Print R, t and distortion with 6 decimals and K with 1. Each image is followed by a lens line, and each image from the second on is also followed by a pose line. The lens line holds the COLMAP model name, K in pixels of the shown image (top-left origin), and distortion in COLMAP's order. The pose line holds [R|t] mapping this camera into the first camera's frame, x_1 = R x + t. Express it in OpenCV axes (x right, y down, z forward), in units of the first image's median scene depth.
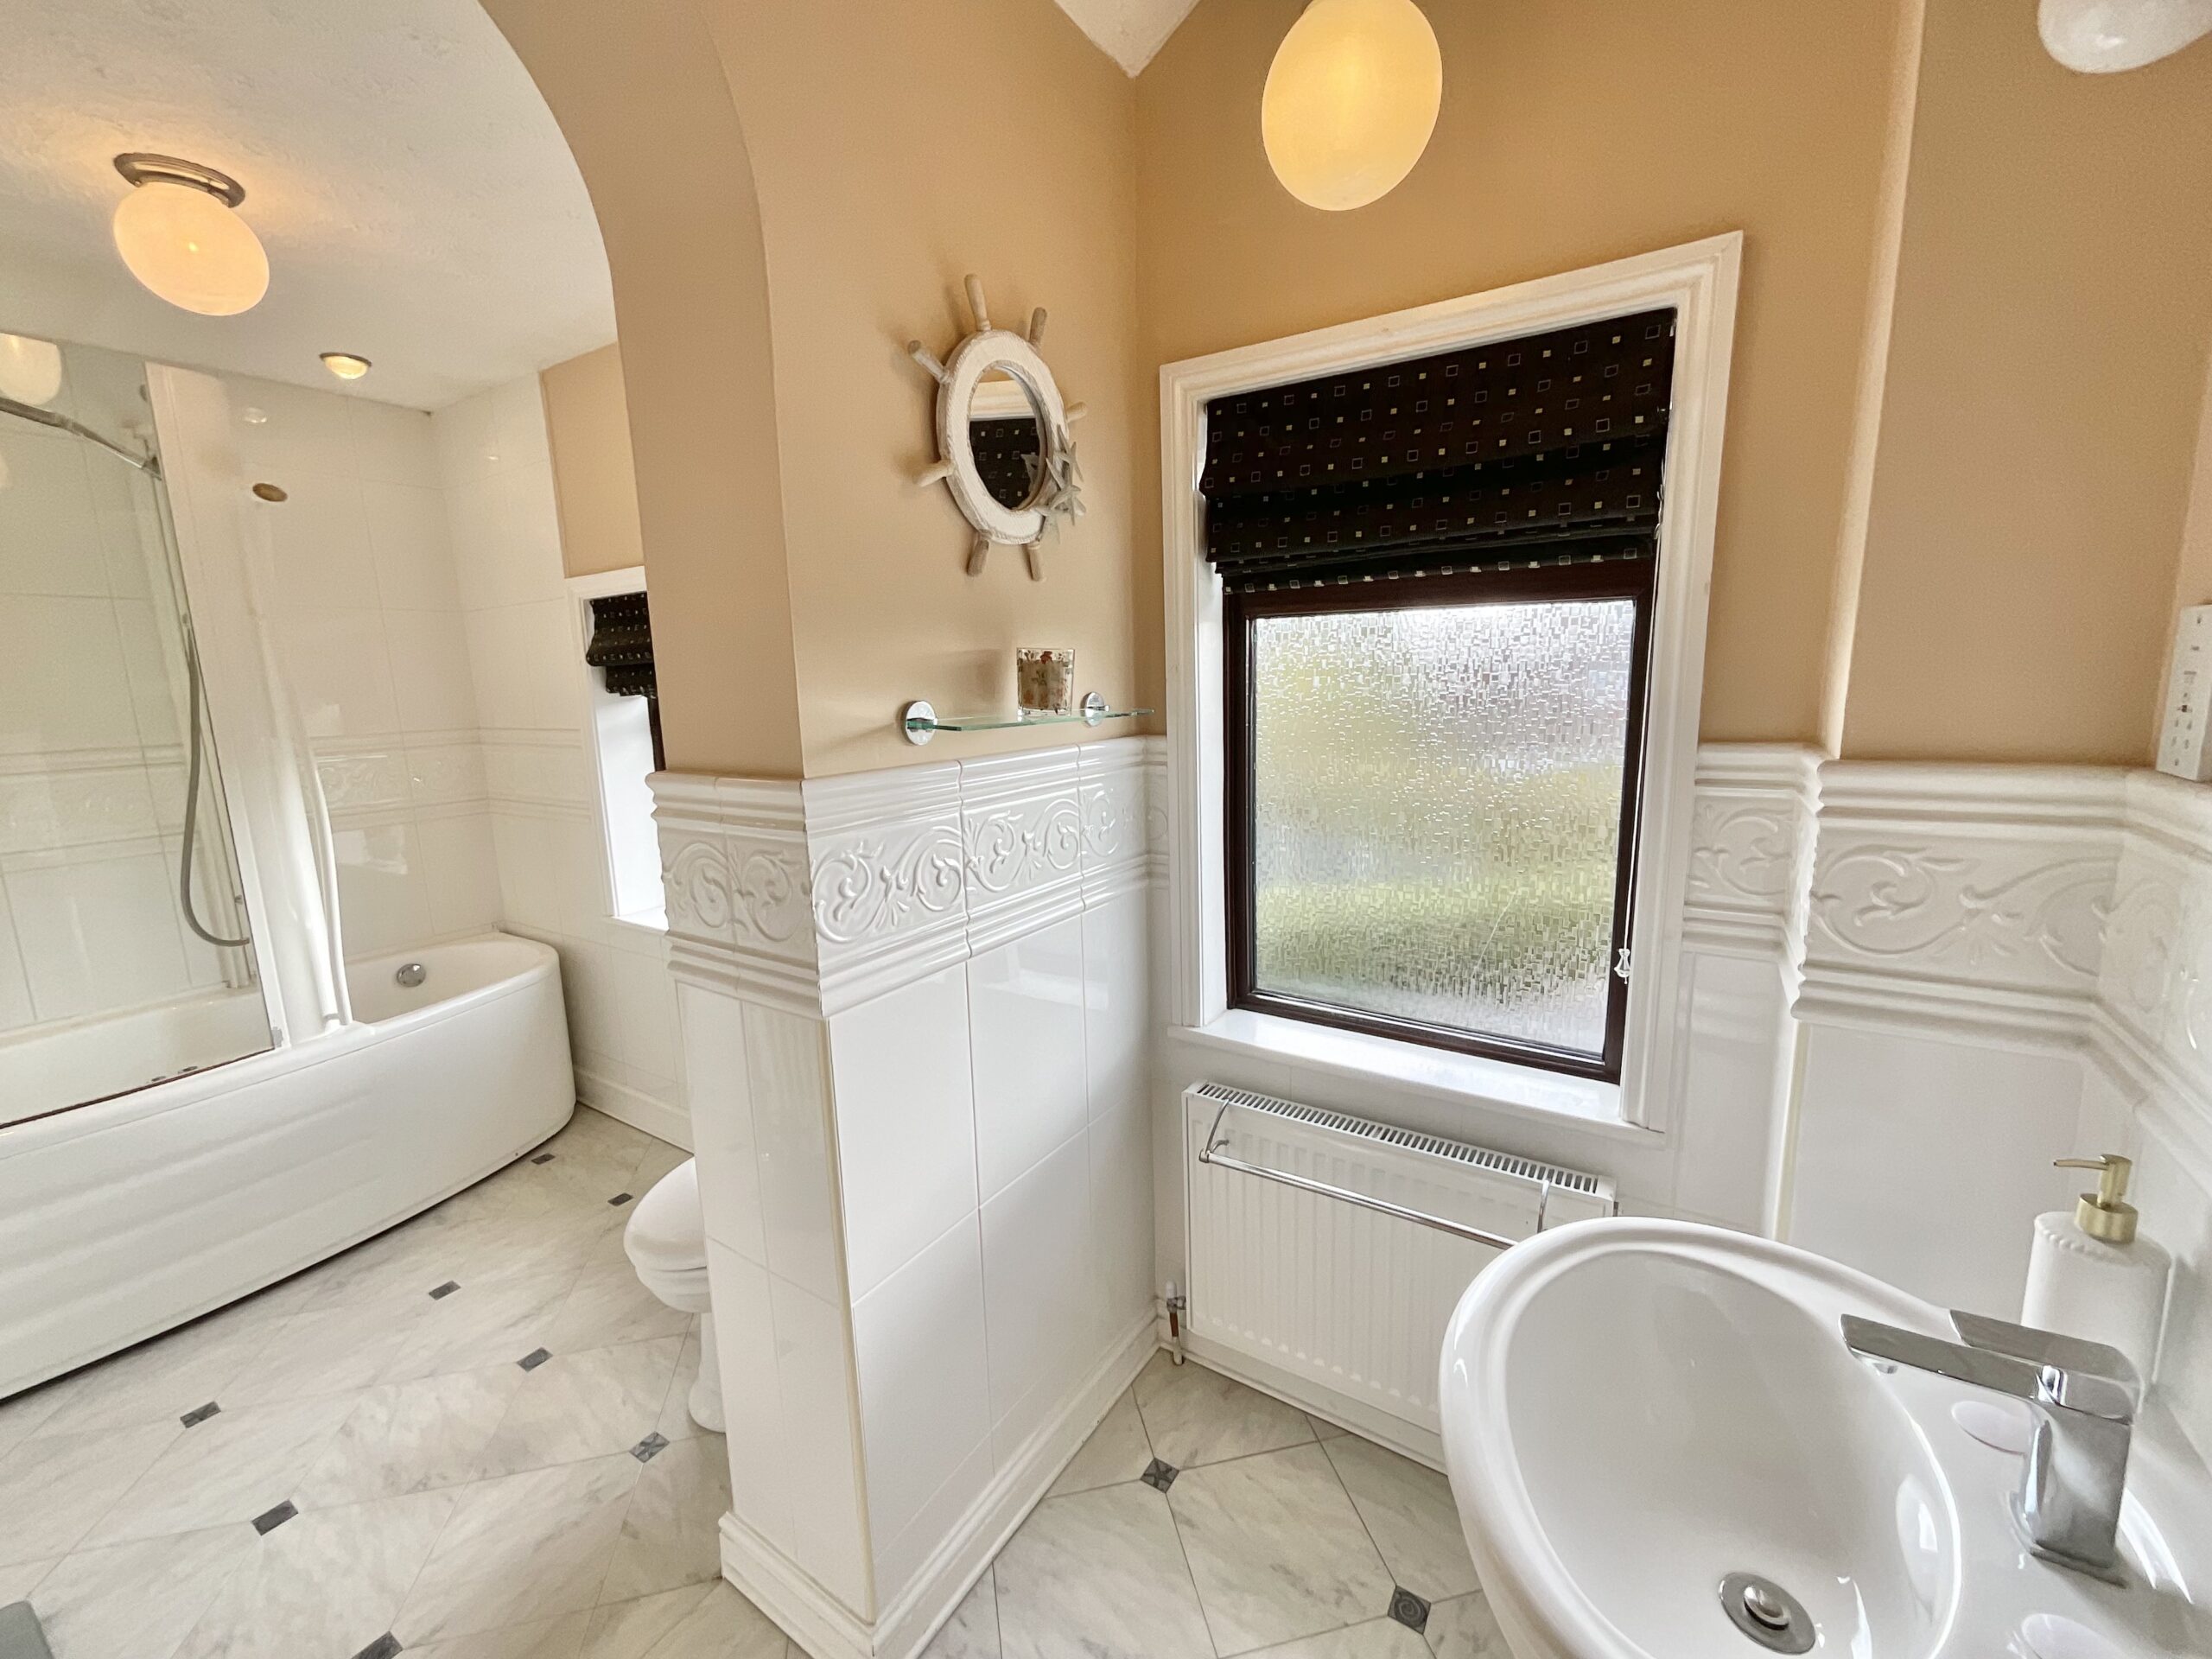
lens RADIAL K [[893.6, 0, 1103.7], [0, 893.6, 826.7], [0, 0, 1]] dist [0.004676, -0.000534]
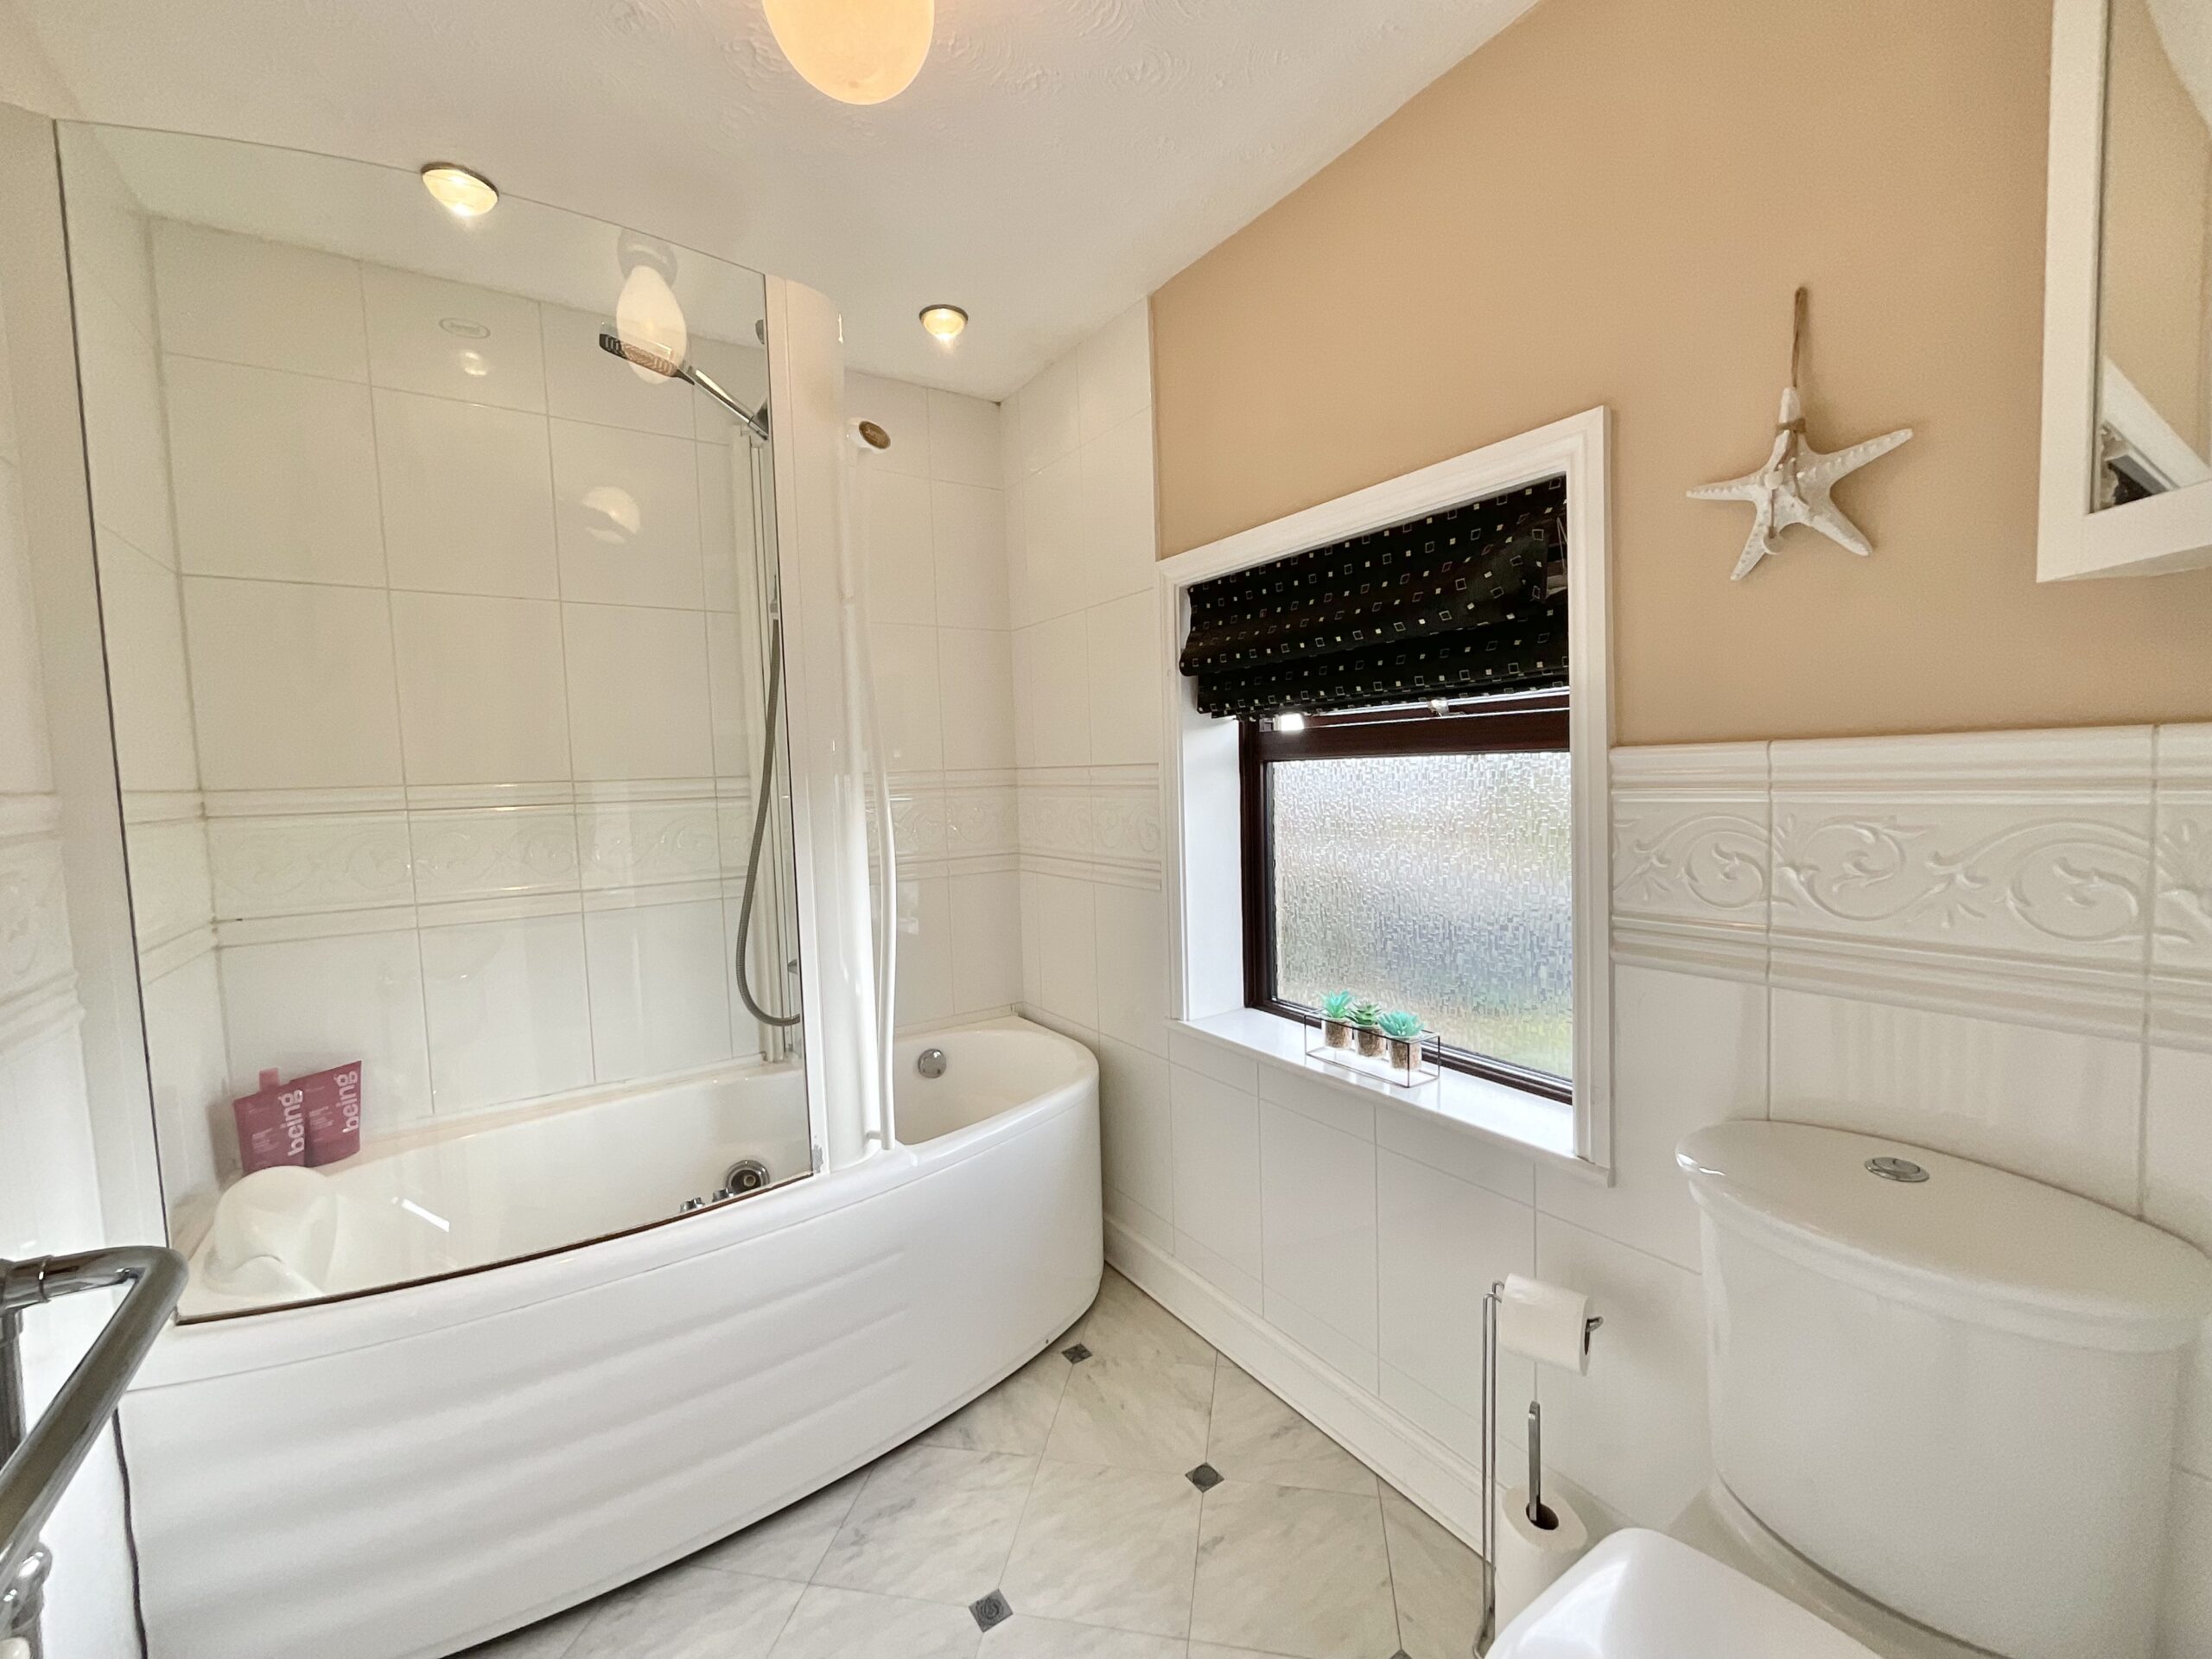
lens RADIAL K [[893.6, 0, 1109.6], [0, 893.6, 826.1], [0, 0, 1]] dist [0.004676, -0.000534]
pose [[0.922565, 0.025333, -0.385010, -0.354410], [-0.059689, 0.995200, -0.077545, 0.003550], [0.381198, 0.094521, 0.919649, 0.325936]]
